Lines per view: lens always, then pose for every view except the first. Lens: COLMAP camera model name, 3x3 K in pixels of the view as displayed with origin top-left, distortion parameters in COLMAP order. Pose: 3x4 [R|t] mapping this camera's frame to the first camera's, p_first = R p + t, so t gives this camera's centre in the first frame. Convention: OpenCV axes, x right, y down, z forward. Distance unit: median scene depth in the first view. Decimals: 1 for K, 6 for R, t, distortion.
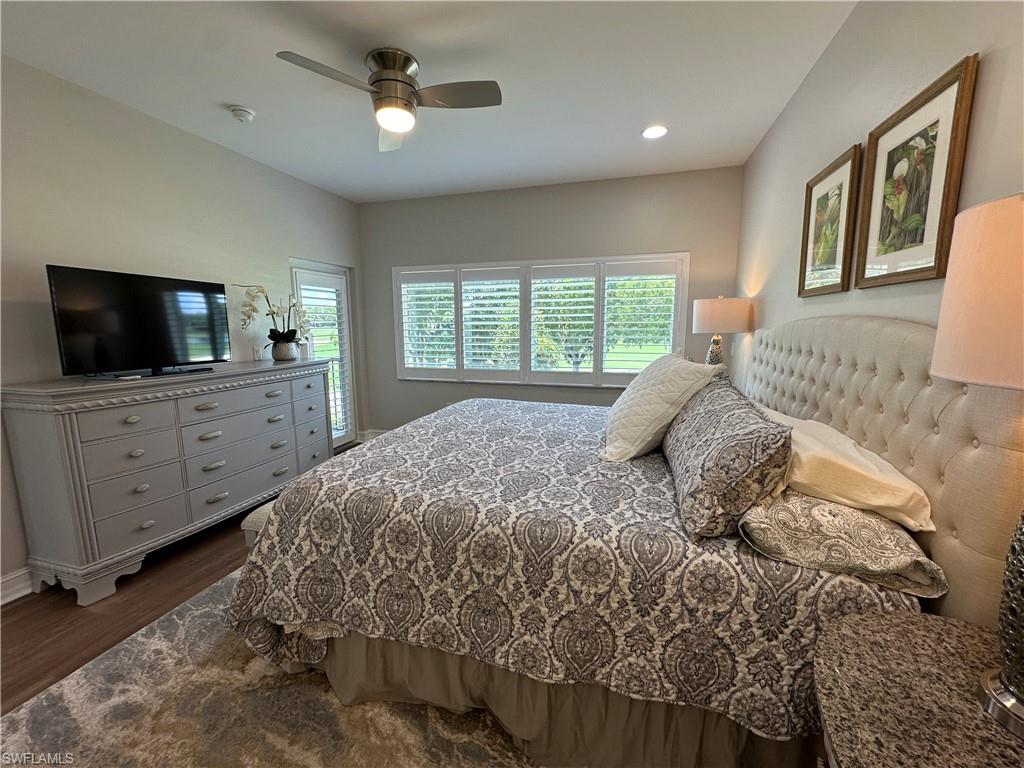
lens RADIAL K [[408.6, 0, 513.6], [0, 408.6, 383.7], [0, 0, 1]] dist [-0.002775, 0.000003]
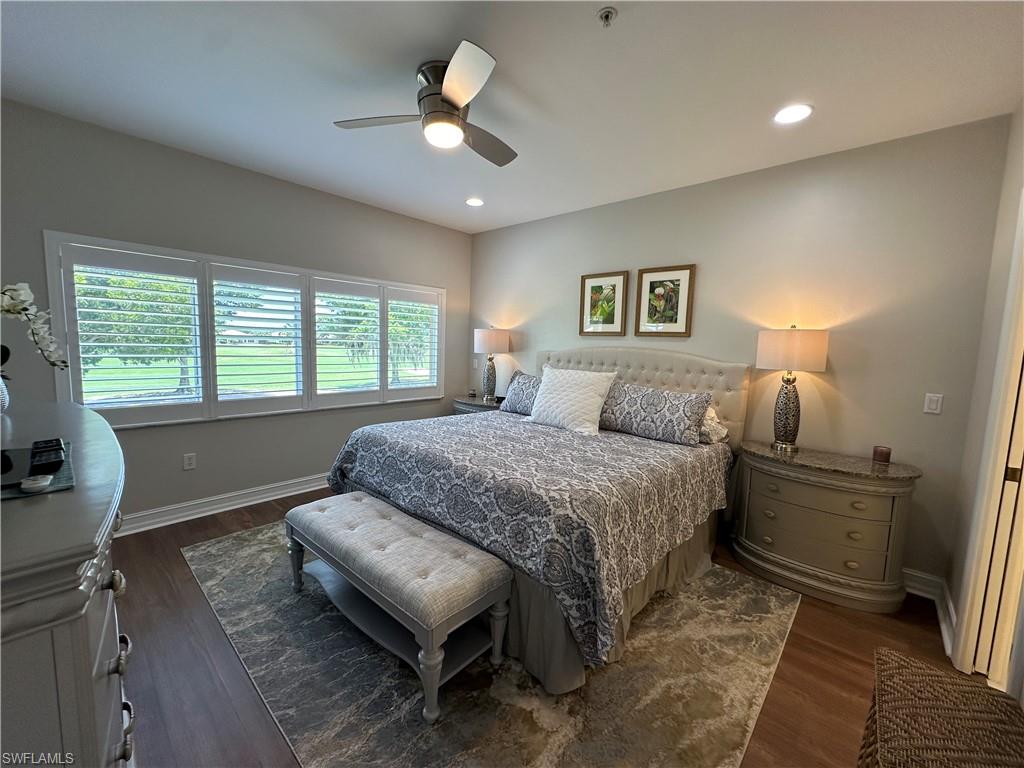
lens RADIAL K [[408.6, 0, 513.6], [0, 408.6, 383.7], [0, 0, 1]] dist [-0.002775, 0.000003]
pose [[0.427668, -0.070262, 0.901201, -1.153466], [0.101796, 0.994376, 0.029218, -0.081668], [-0.898186, 0.079243, 0.432415, 0.506318]]
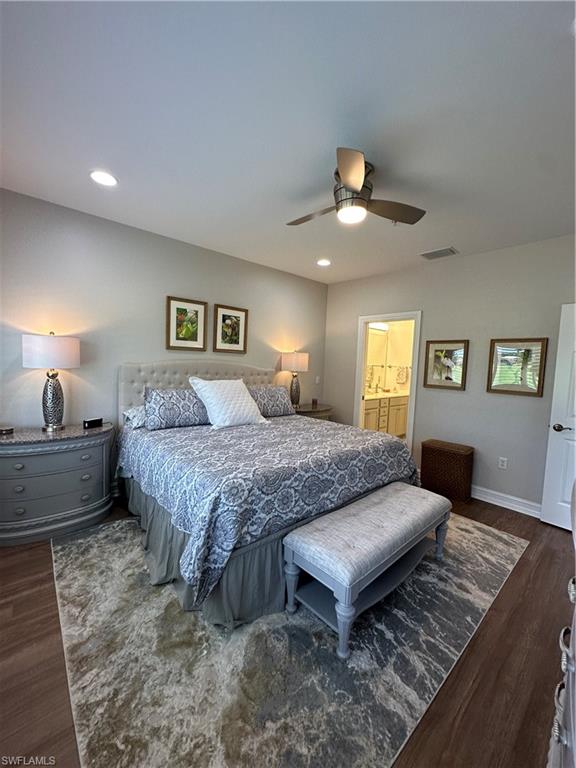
lens RADIAL K [[306.4, 0, 289.5], [0, 306.4, 384.0], [0, 0, 1]] dist [-0.002775, 0.000003]
pose [[-0.847723, -0.066341, 0.526274, -0.682583], [0.044980, 0.979584, 0.195937, -0.327868], [-0.528528, 0.189772, -0.827432, 2.069156]]
